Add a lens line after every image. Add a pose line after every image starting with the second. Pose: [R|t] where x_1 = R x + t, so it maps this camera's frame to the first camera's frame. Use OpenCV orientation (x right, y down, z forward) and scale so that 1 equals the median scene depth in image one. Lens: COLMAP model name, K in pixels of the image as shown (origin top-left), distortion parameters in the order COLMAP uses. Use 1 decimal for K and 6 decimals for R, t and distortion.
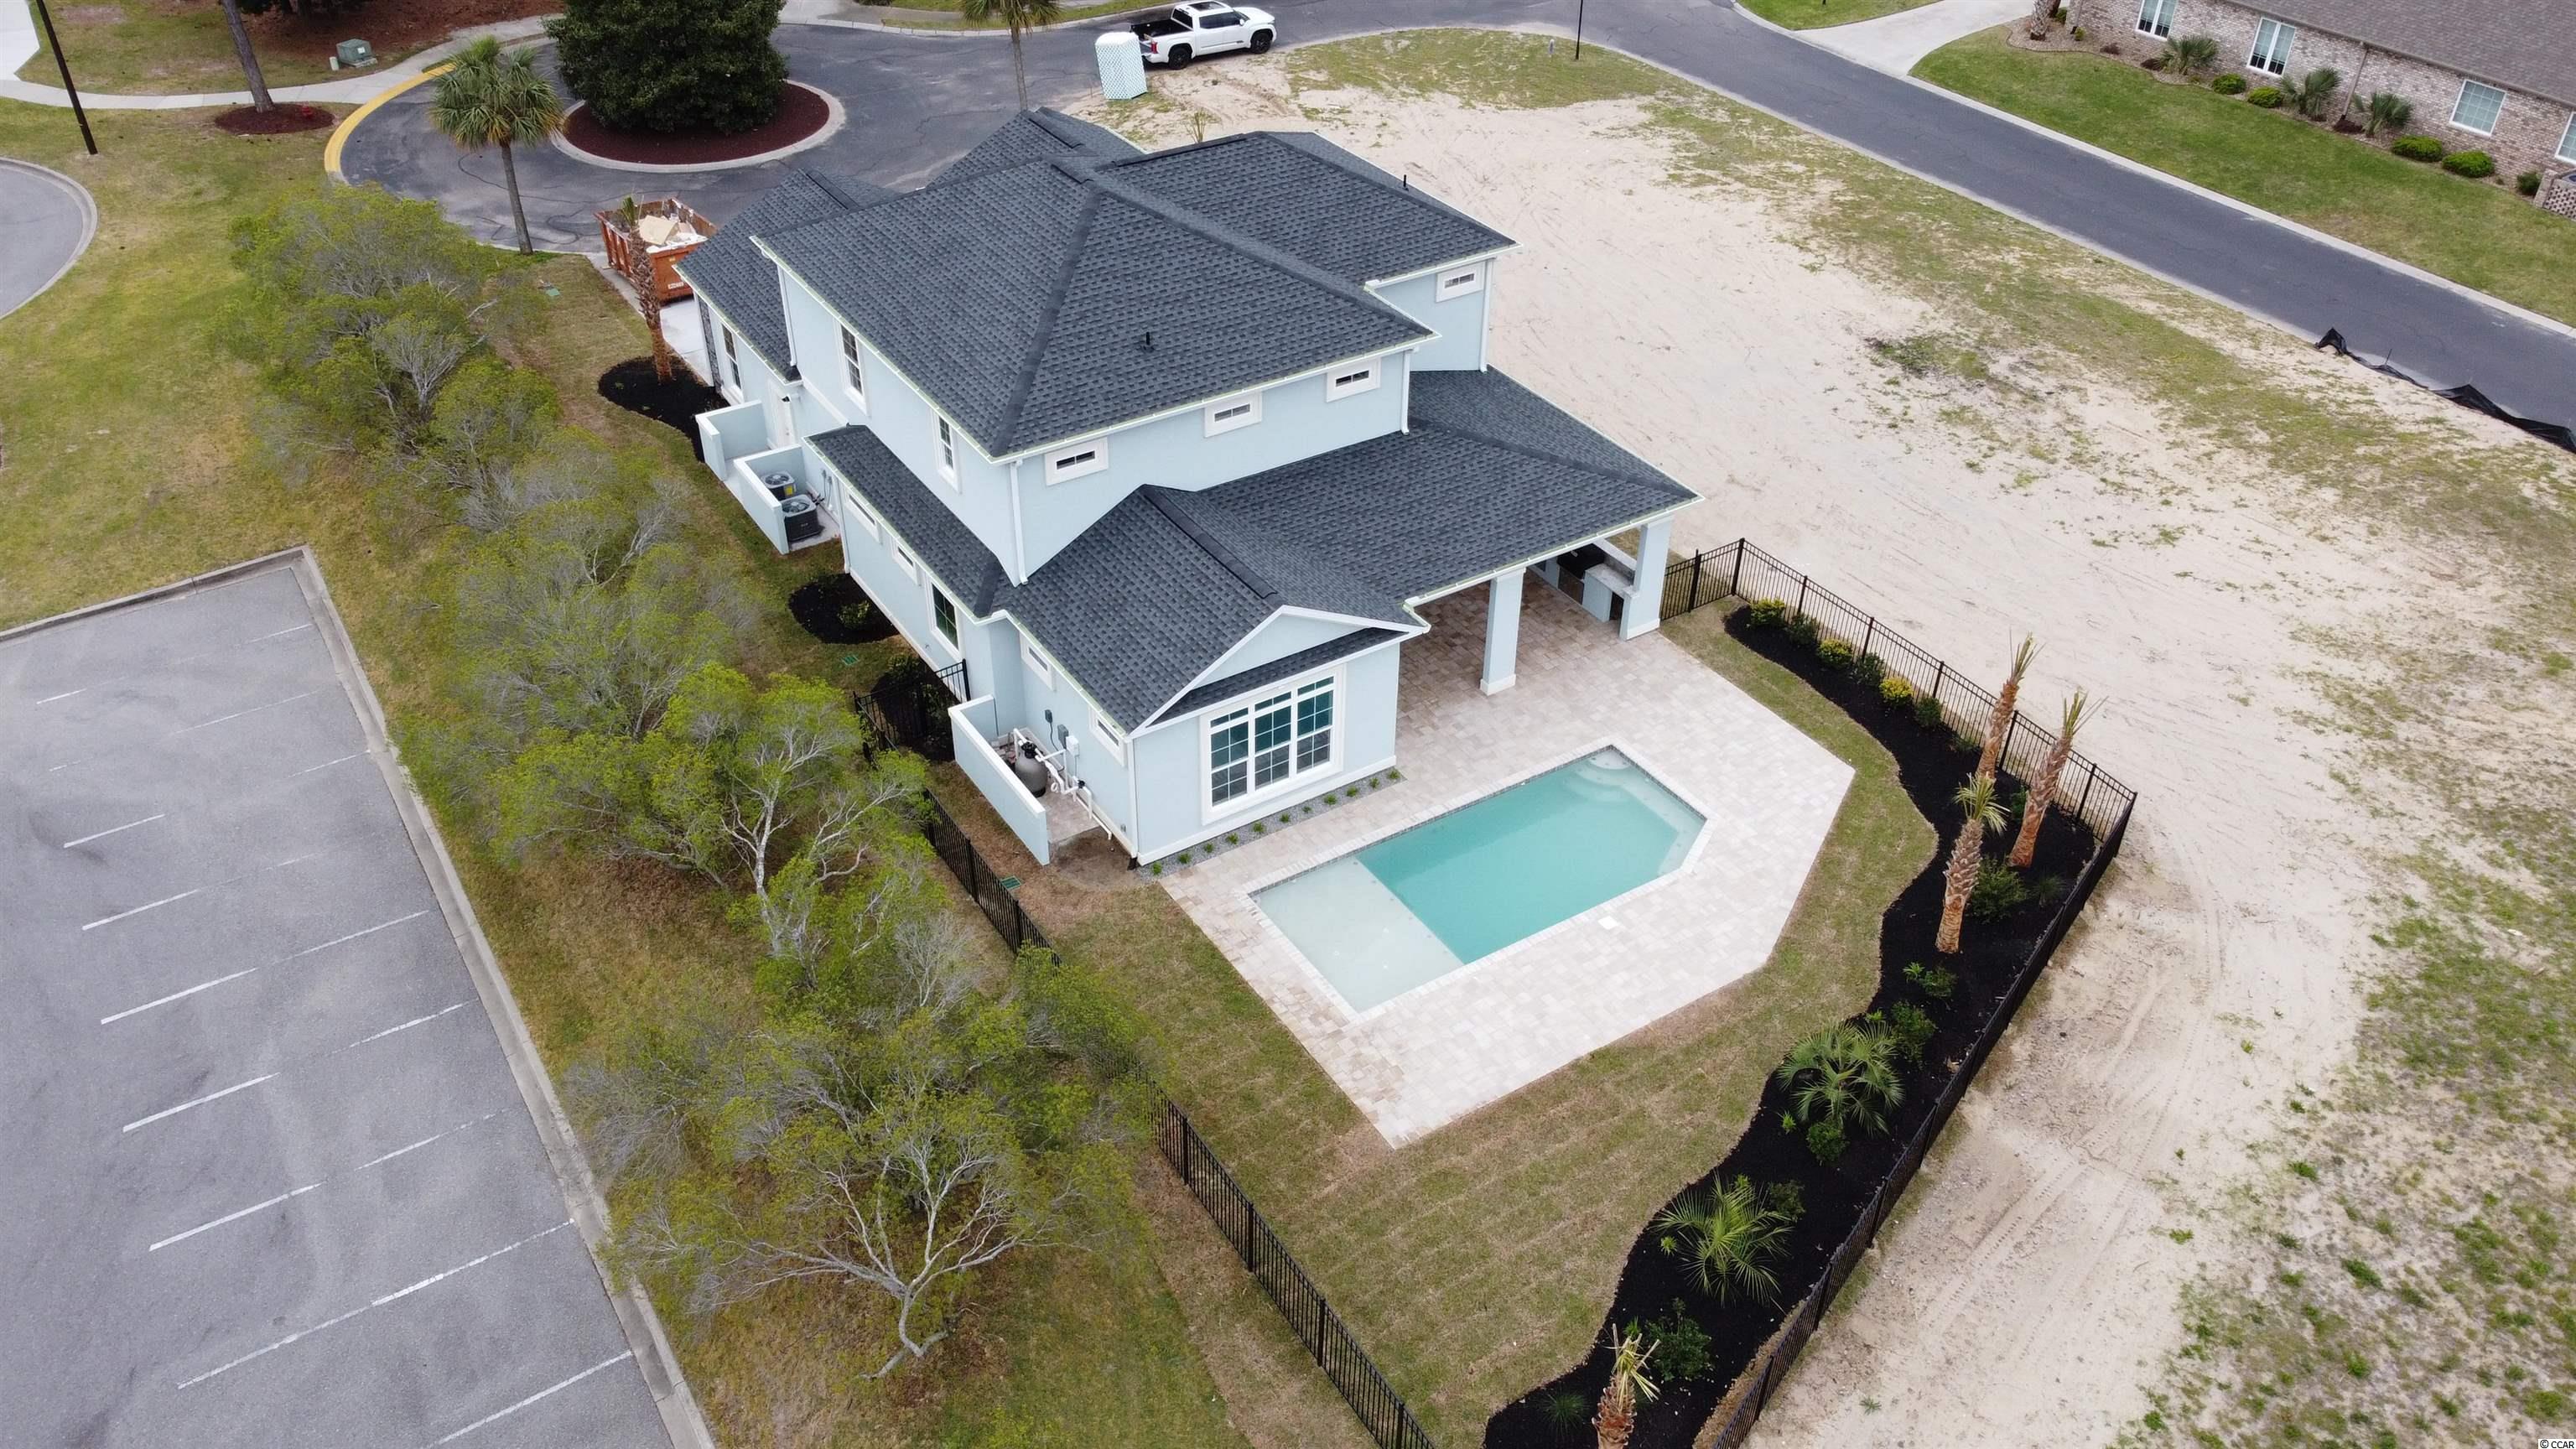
lens RADIAL K [[1943.3, 0, 1282.0], [0, 1943.3, 719.0], [0, 0, 1]] dist [-0.000212, -0.001429]
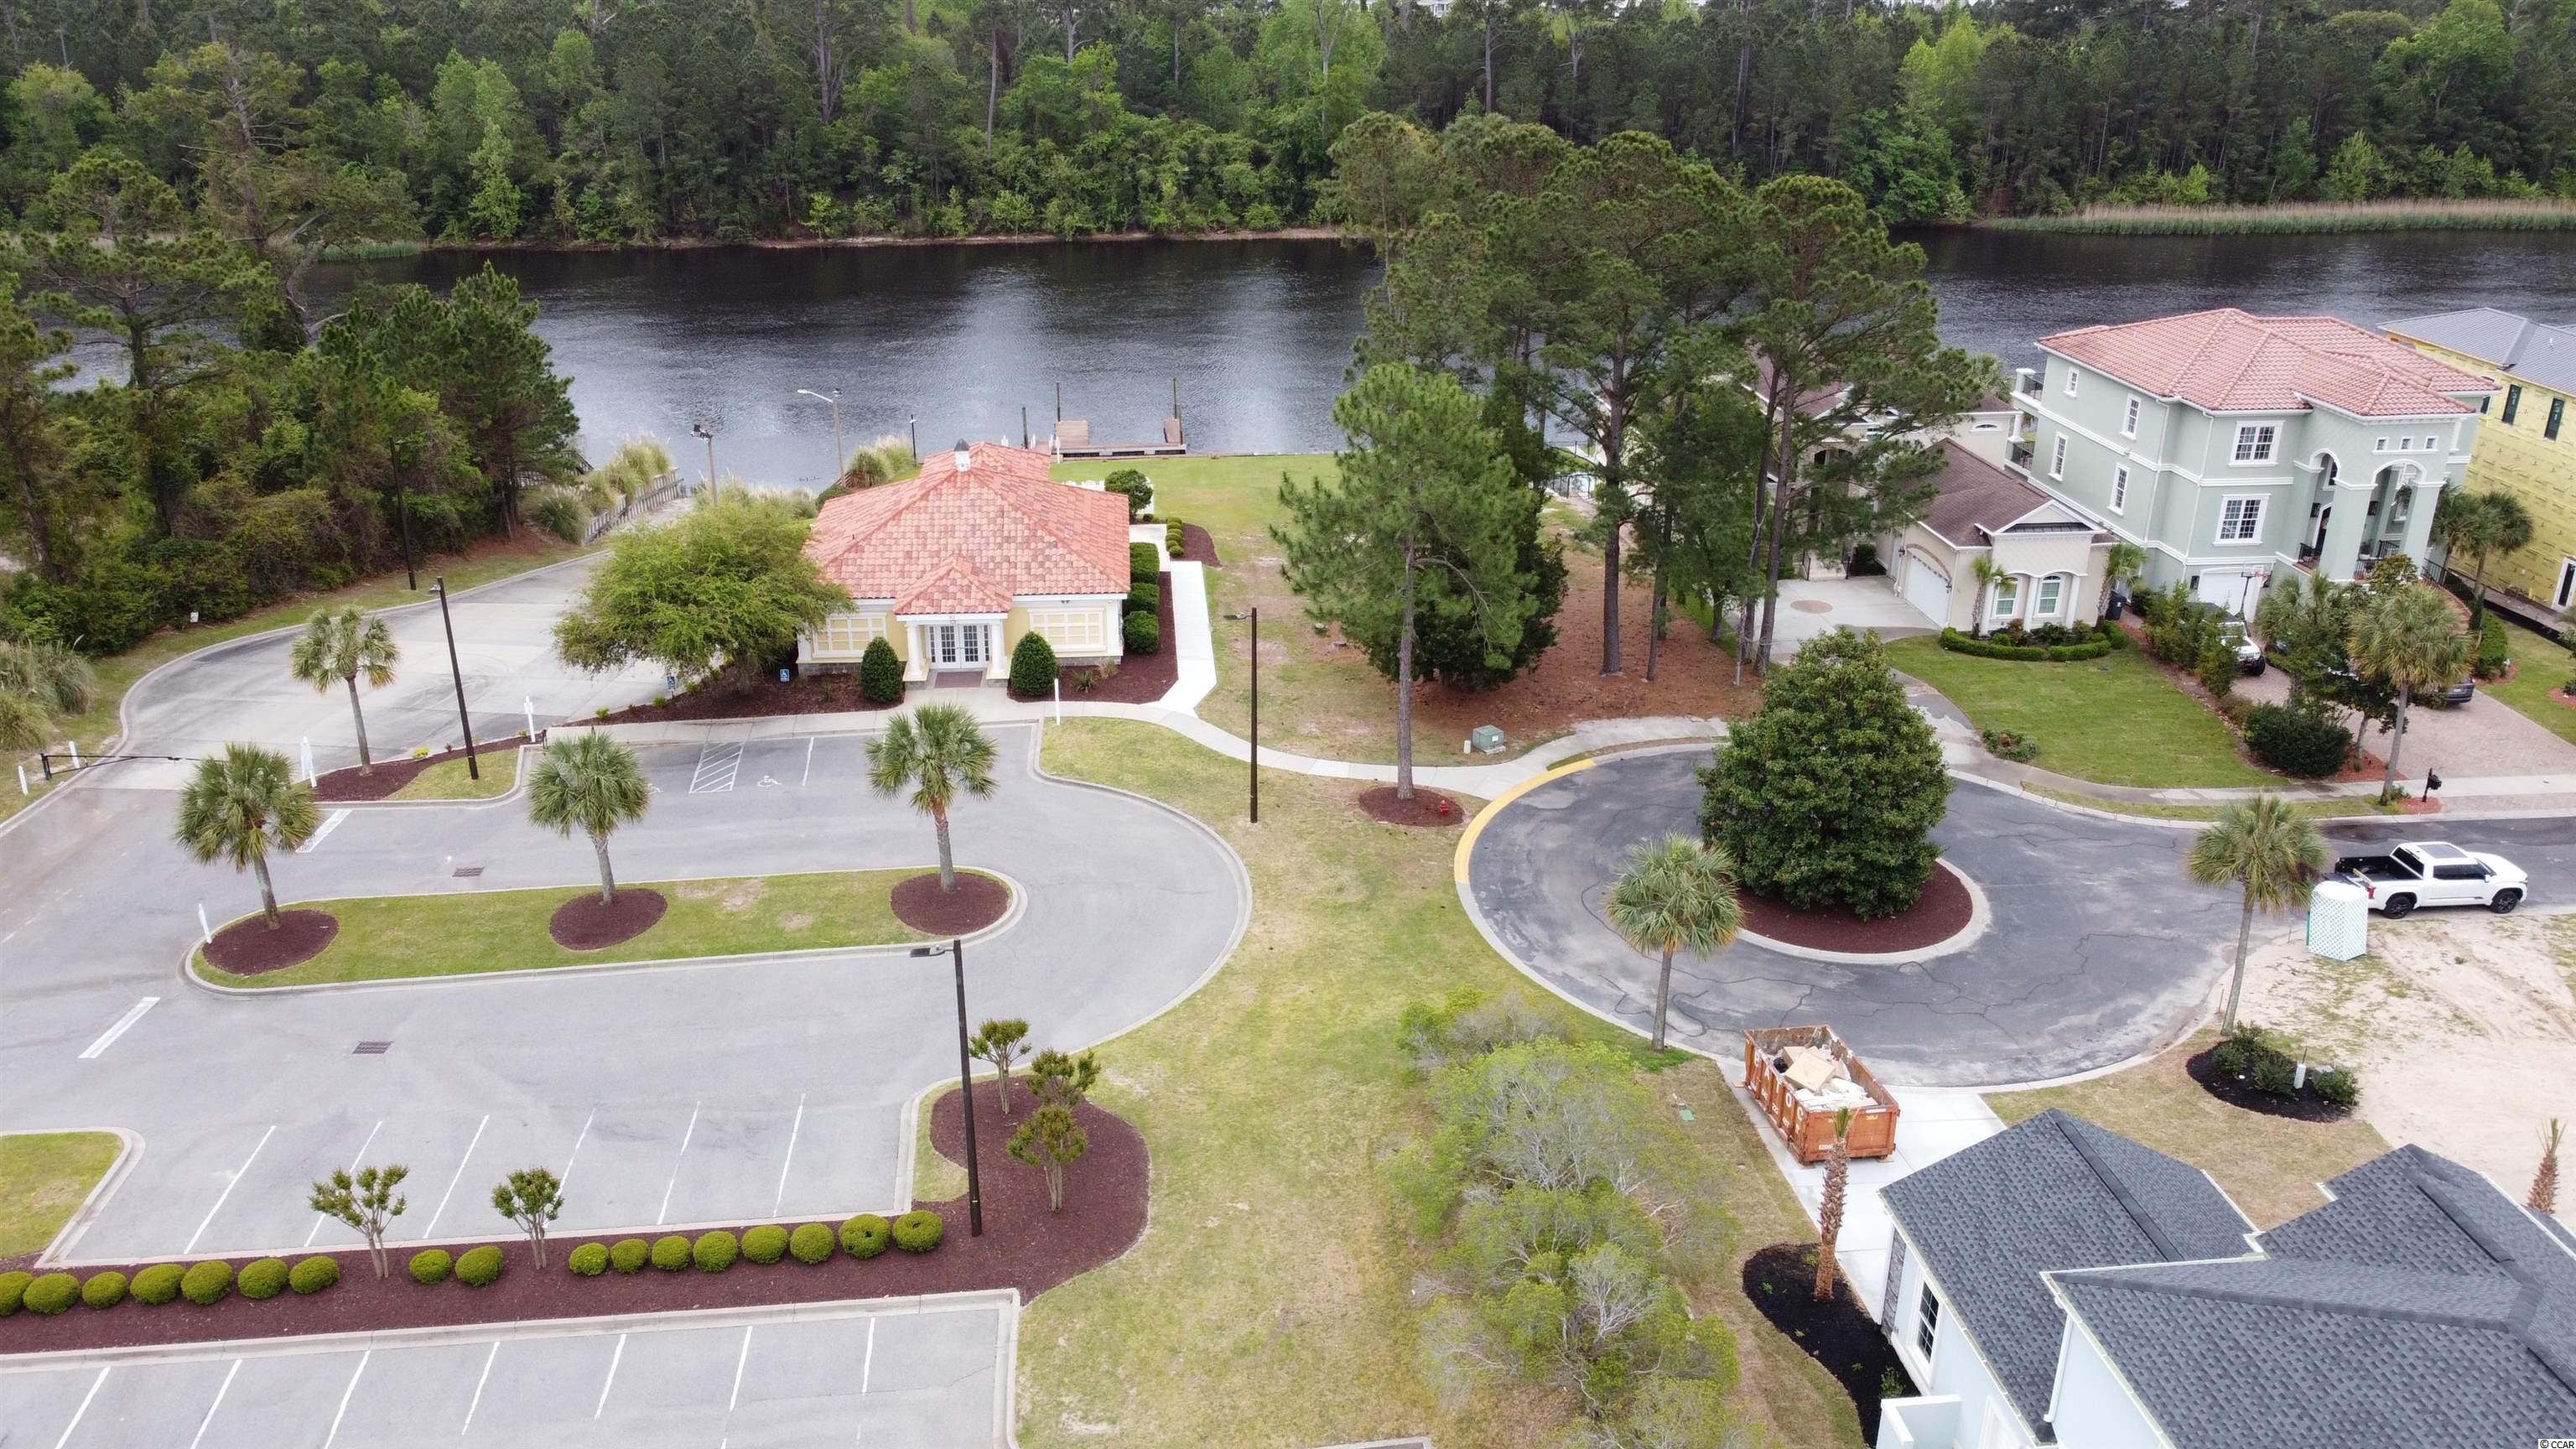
lens RADIAL K [[1943.3, 0, 1275.2], [0, 1943.3, 712.9], [0, 0, 1]] dist [-0.000212, -0.001429]
pose [[0.891022, 0.166691, -0.422250, -0.164542], [-0.265661, 0.945706, -0.187257, -0.149823], [0.368110, 0.279025, 0.886927, 0.056171]]
